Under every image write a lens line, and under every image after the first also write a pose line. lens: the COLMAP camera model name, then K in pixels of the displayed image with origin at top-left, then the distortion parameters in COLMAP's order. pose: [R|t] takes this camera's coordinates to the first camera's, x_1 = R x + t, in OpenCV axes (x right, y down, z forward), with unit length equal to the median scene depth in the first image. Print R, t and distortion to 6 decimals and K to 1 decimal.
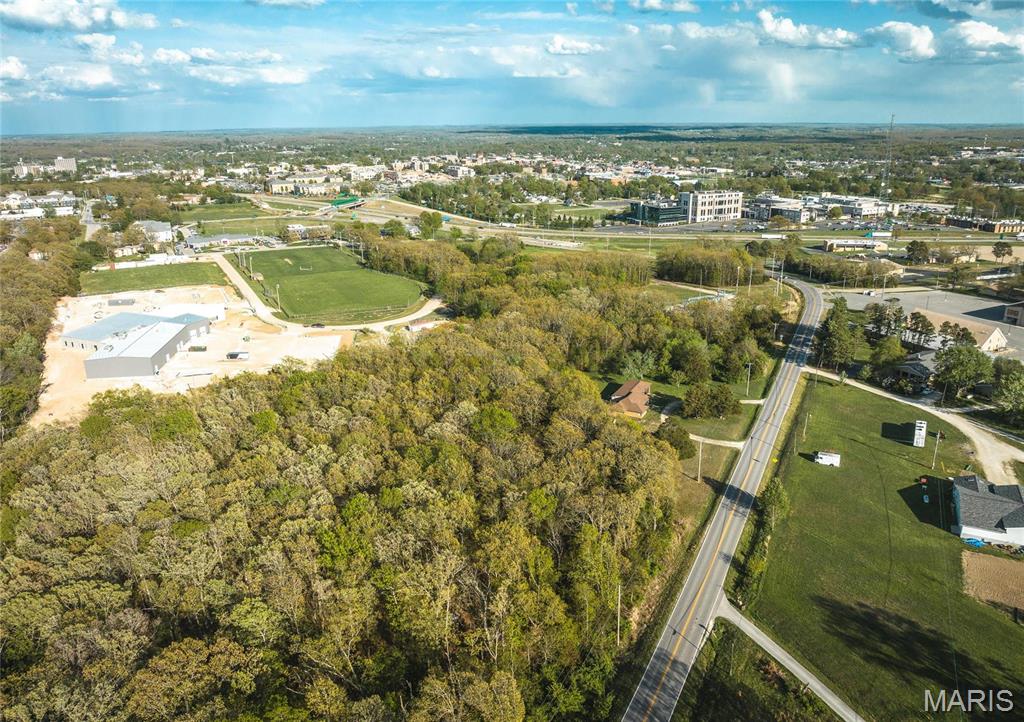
lens RADIAL K [[723.4, 0, 510.9], [0, 723.4, 353.0], [0, 0, 1]] dist [-0.032647, -0.002297]
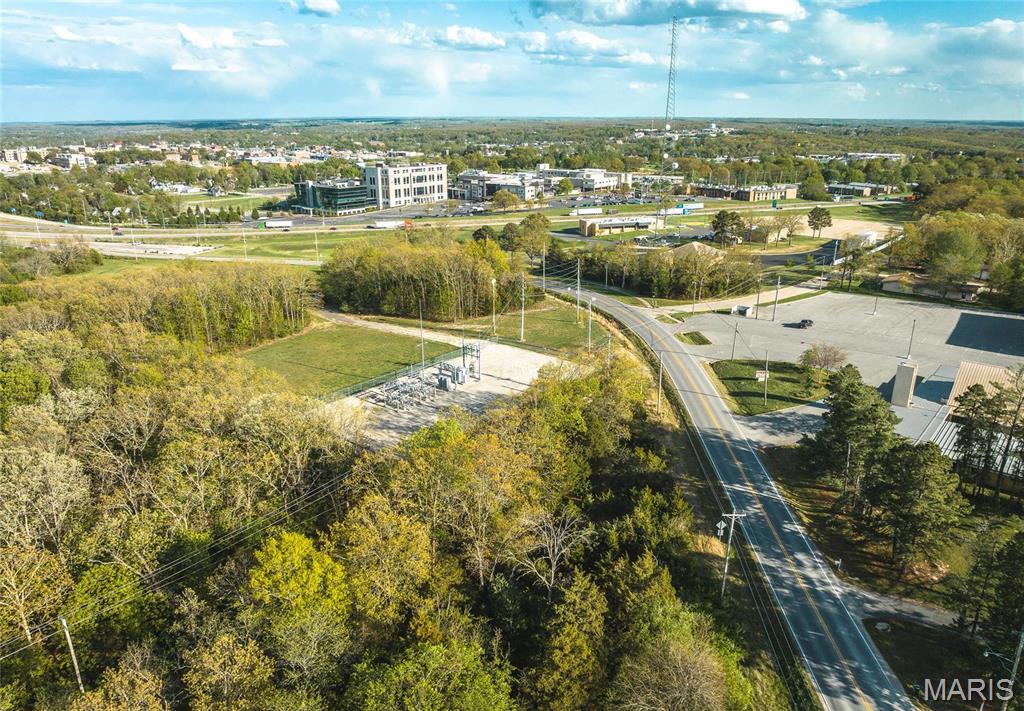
lens RADIAL K [[716.0, 0, 521.6], [0, 716.0, 356.9], [0, 0, 1]] dist [-0.038308, -0.005272]
pose [[0.909106, -0.122922, 0.398016, 0.100483], [0.117670, 0.992337, 0.037701, -0.059741], [-0.399600, 0.012561, 0.916603, 0.400407]]
